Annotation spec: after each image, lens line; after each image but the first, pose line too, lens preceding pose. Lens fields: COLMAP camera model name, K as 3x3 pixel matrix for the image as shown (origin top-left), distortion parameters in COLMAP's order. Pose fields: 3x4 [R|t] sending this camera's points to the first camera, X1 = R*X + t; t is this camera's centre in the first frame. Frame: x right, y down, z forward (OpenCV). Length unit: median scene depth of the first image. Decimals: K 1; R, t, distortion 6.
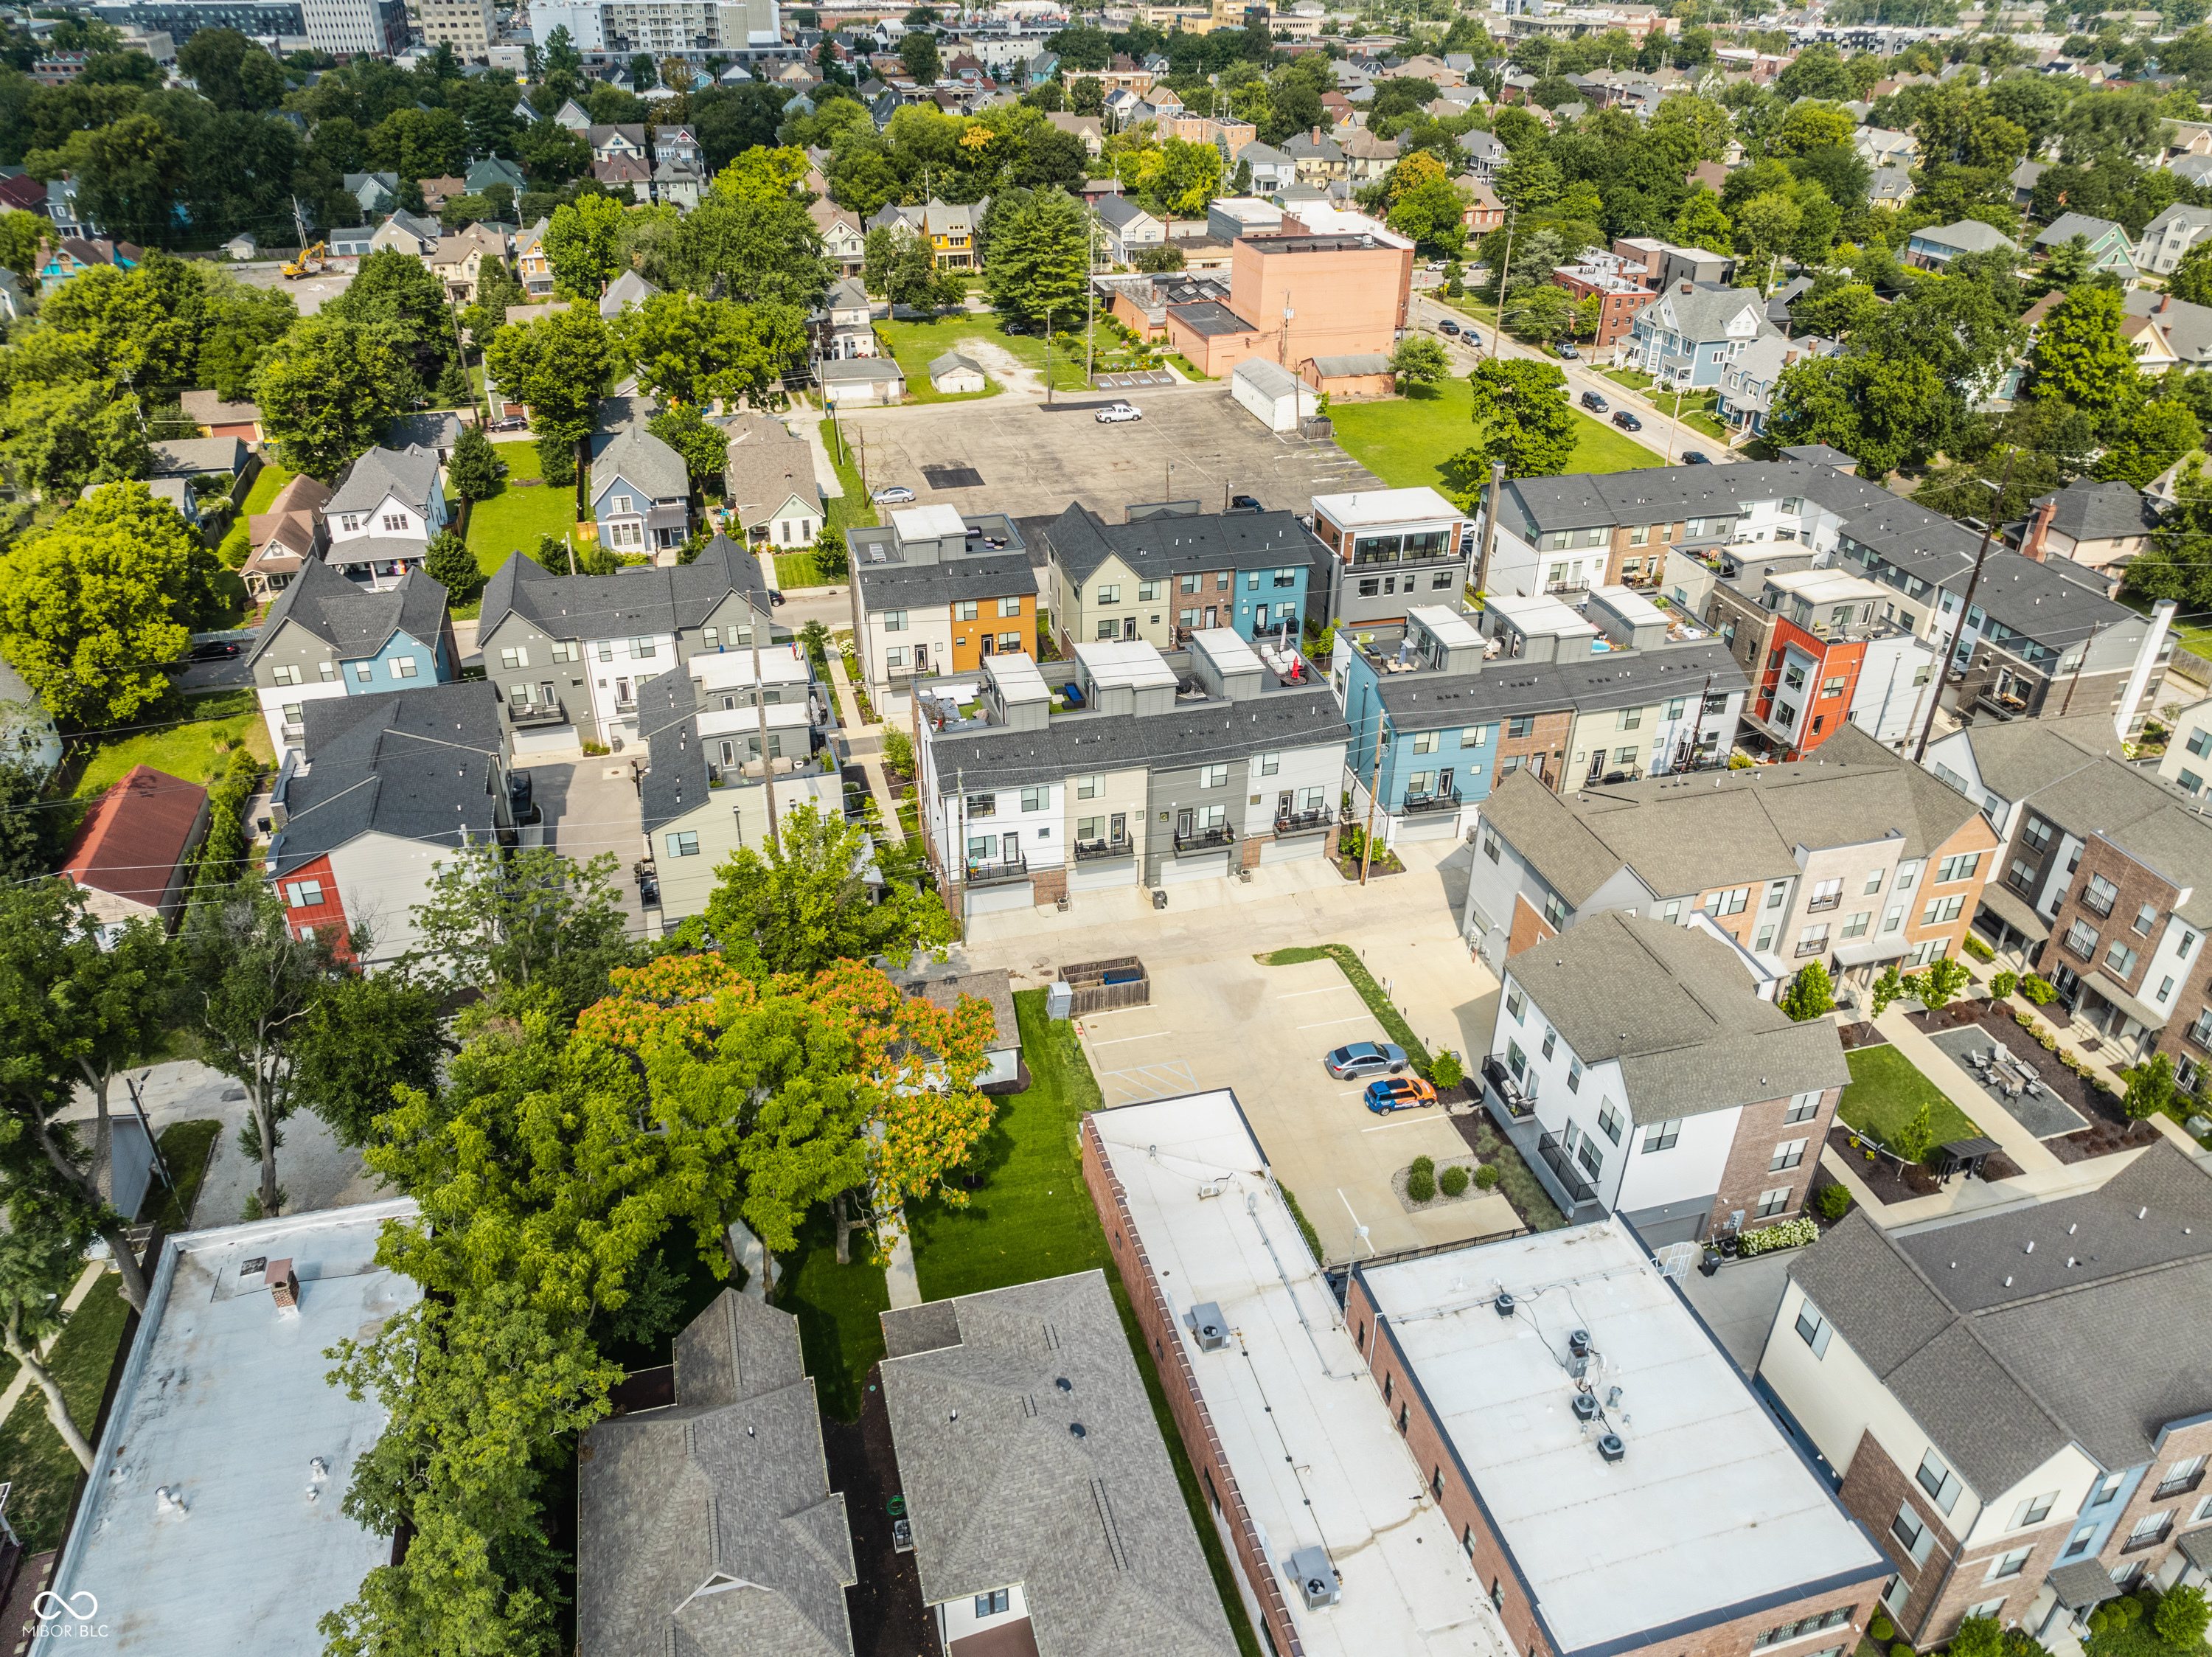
lens RADIAL K [[1561.1, 0, 1113.1], [0, 1561.1, 830.8], [0, 0, 1]] dist [-0.041581, 0.003418]
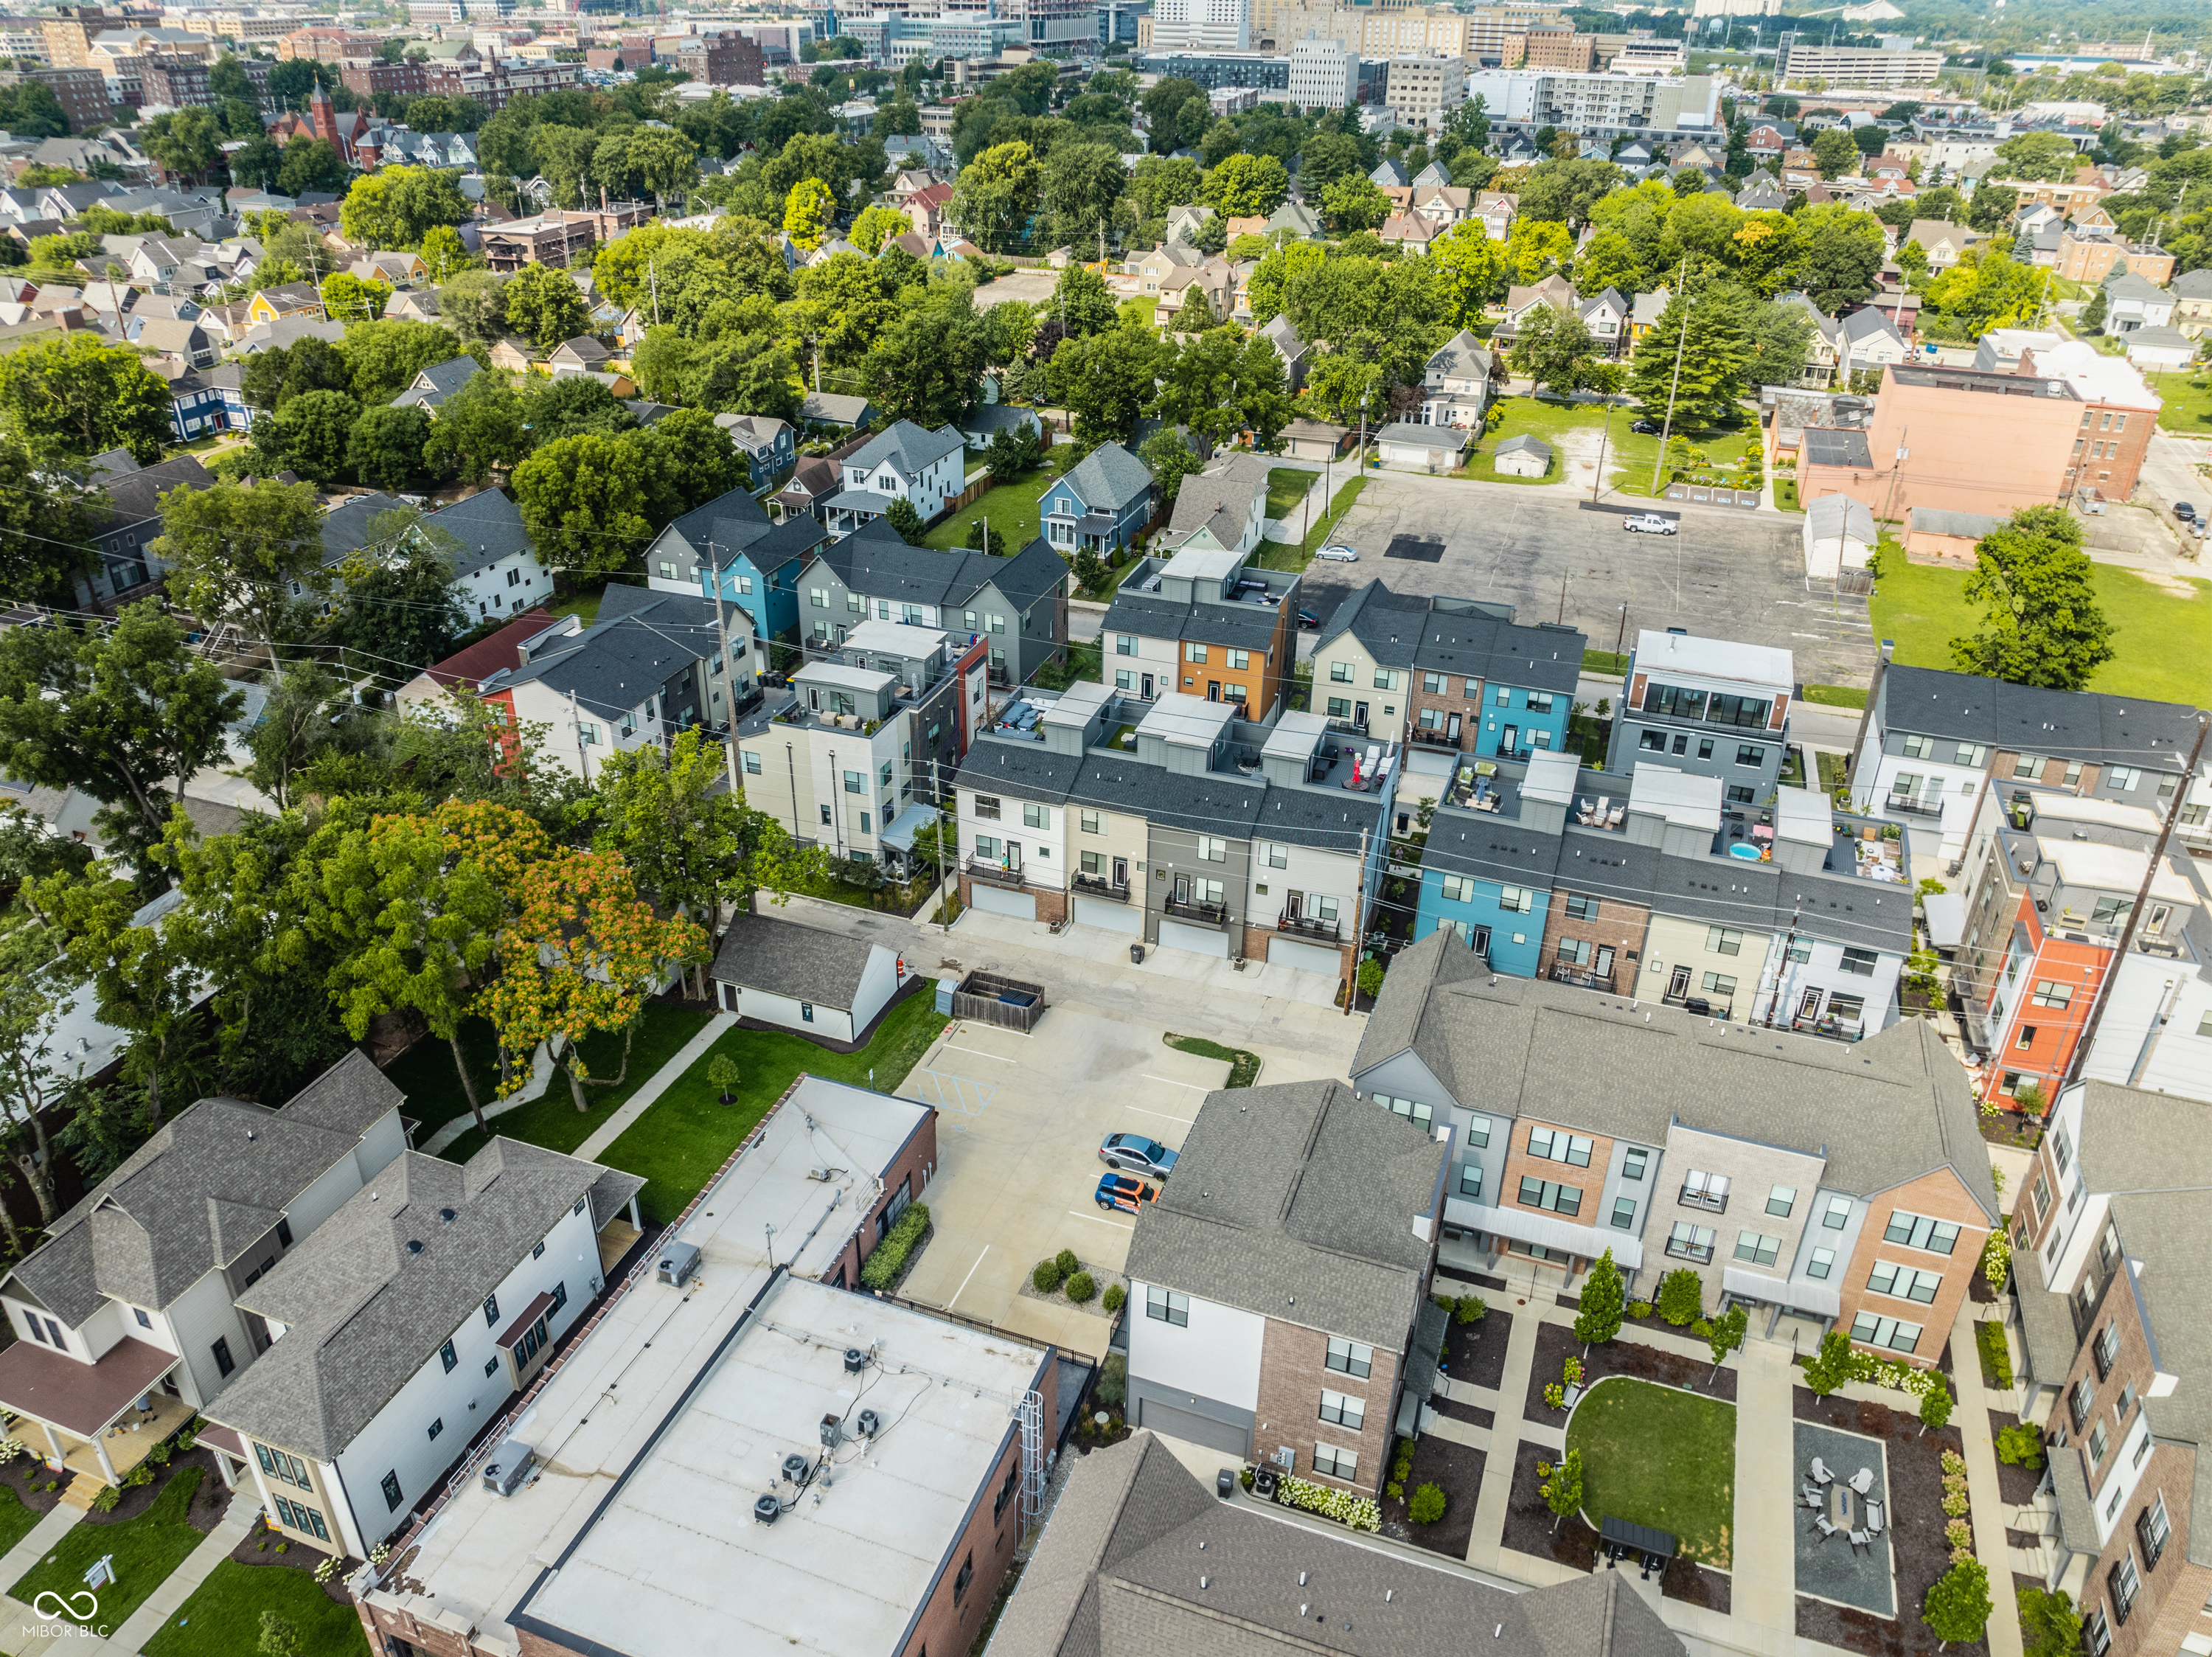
lens RADIAL K [[1580.6, 0, 1093.9], [0, 1580.6, 830.7], [0, 0, 1]] dist [-0.042838, 0.003611]
pose [[0.812028, 0.281873, -0.511036, 0.412866], [-0.304807, 0.951552, 0.040516, -0.052030], [0.497698, 0.122867, 0.858604, 0.095139]]
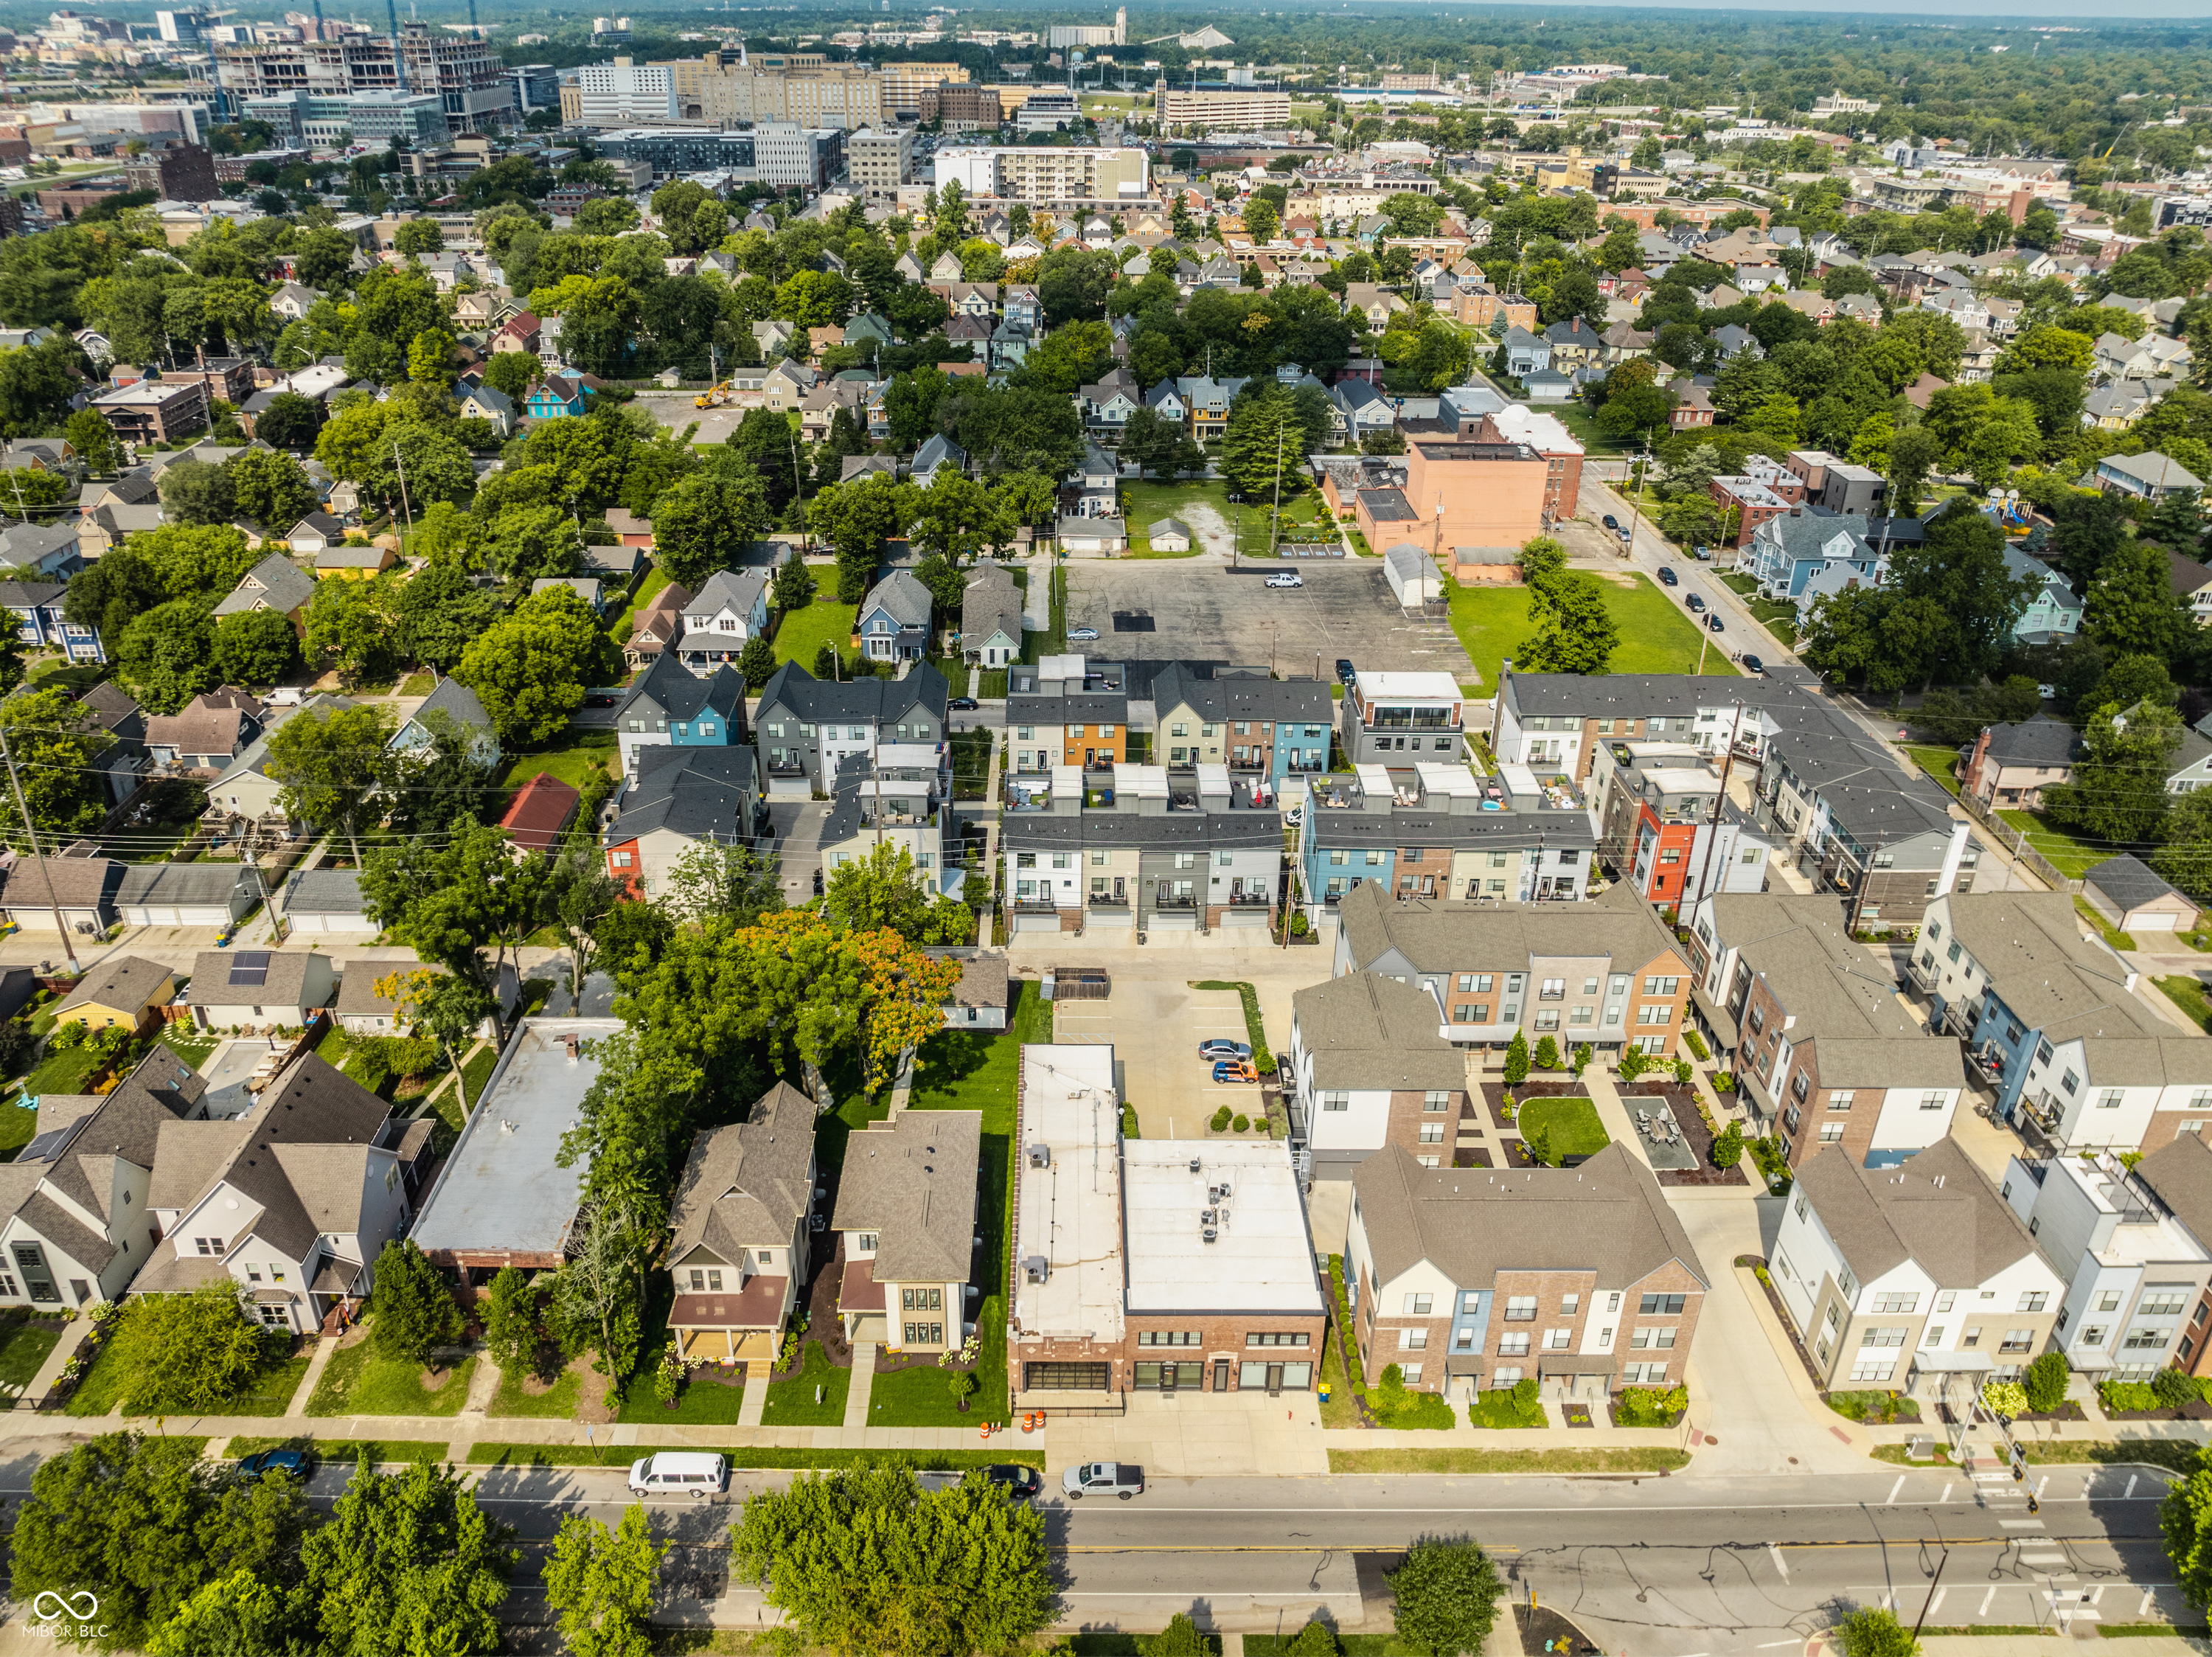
lens RADIAL K [[1596.0, 0, 1085.3], [0, 1596.0, 823.9], [0, 0, 1]] dist [-0.038824, -0.002806]
pose [[0.966267, 0.119178, -0.228308, 0.261230], [-0.133116, 0.990004, -0.046599, 0.011314], [0.220472, 0.075418, 0.972473, -0.425278]]
